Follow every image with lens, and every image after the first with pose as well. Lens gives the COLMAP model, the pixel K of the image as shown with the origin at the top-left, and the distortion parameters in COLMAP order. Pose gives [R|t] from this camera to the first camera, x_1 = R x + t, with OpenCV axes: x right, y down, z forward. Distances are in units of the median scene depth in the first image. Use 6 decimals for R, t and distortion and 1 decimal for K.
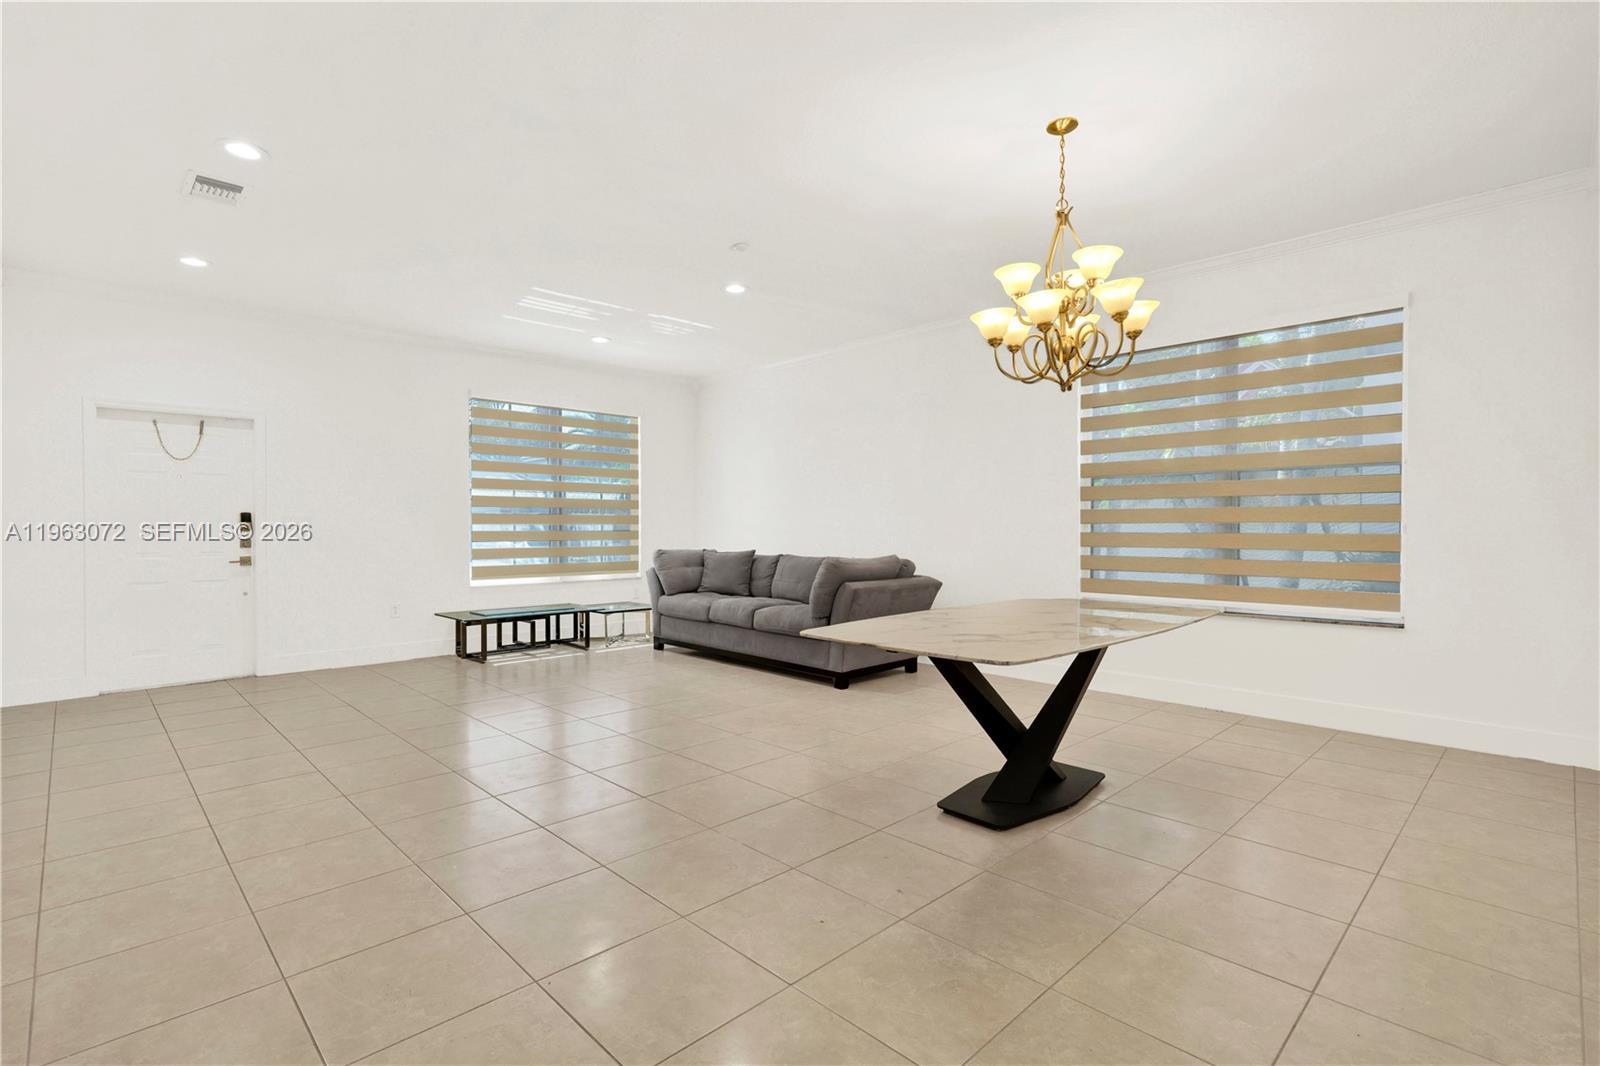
lens RADIAL K [[739.9, 0, 788.5], [0, 739.9, 539.3], [0, 0, 1]] dist [0.008525, 0.000336]
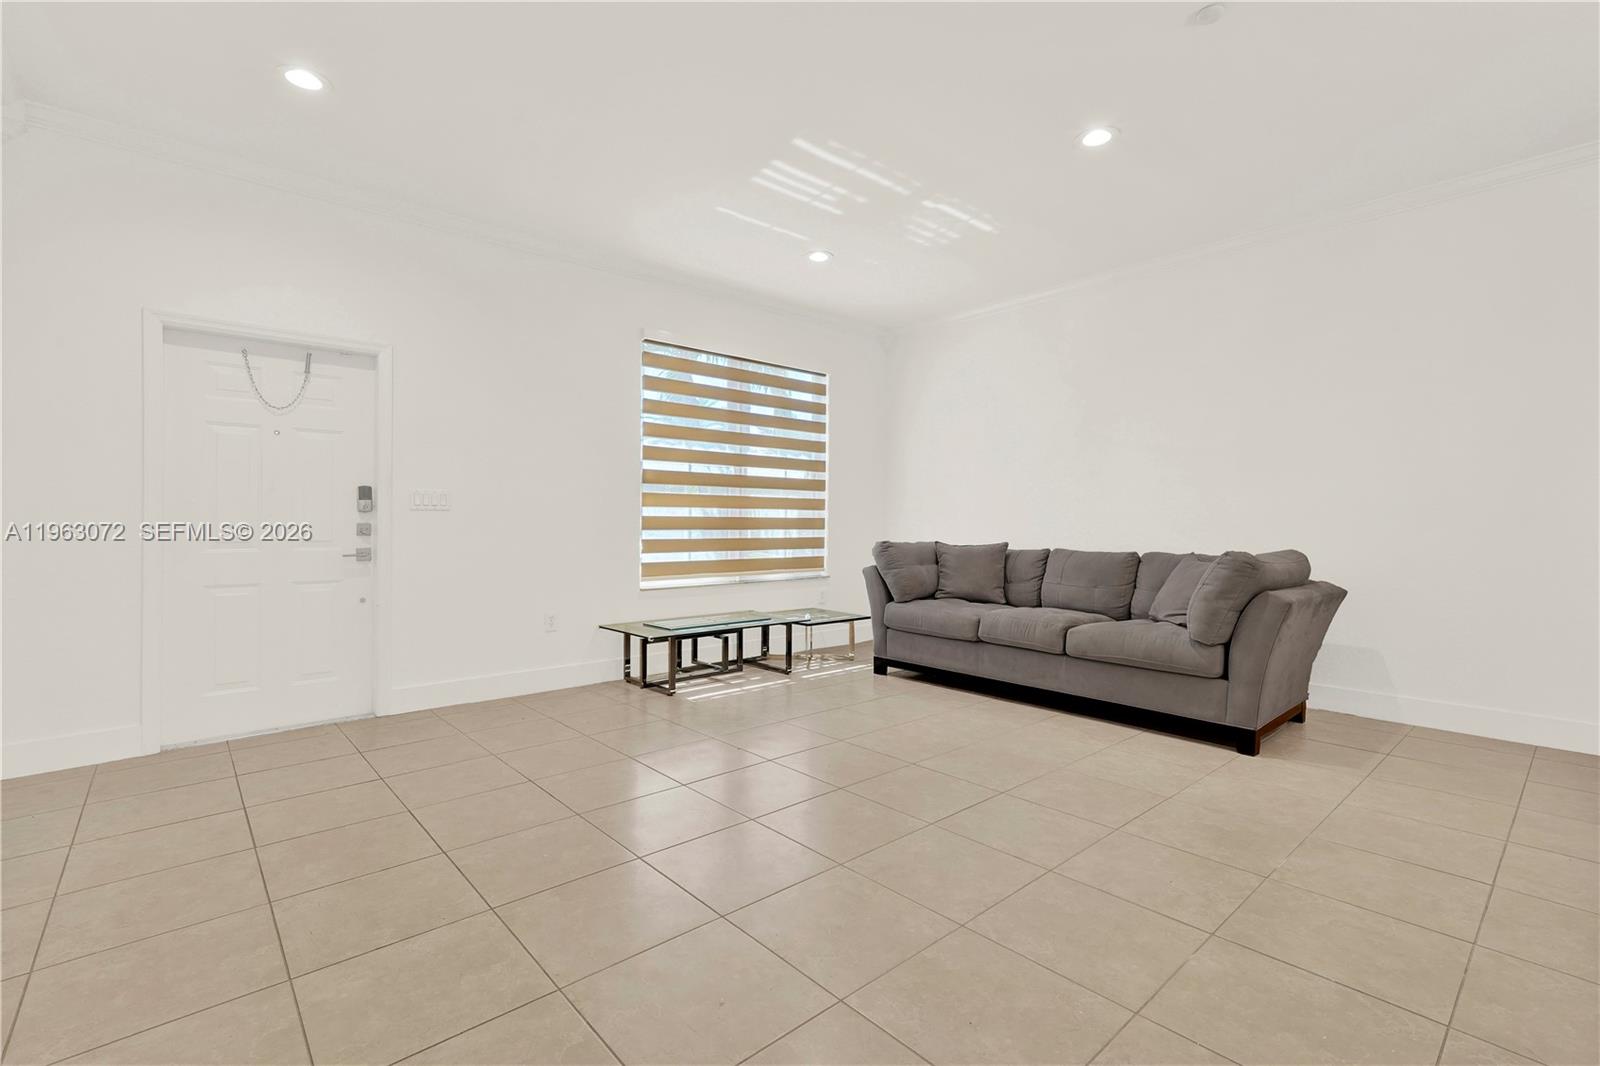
lens RADIAL K [[739.9, 0, 811.9], [0, 739.9, 525.8], [0, 0, 1]] dist [0.008525, 0.000336]
pose [[0.998531, 0.001464, -0.054170, -0.211901], [-0.002155, 0.999917, -0.012703, 0.008029], [0.054147, 0.012801, 0.998451, 0.251801]]
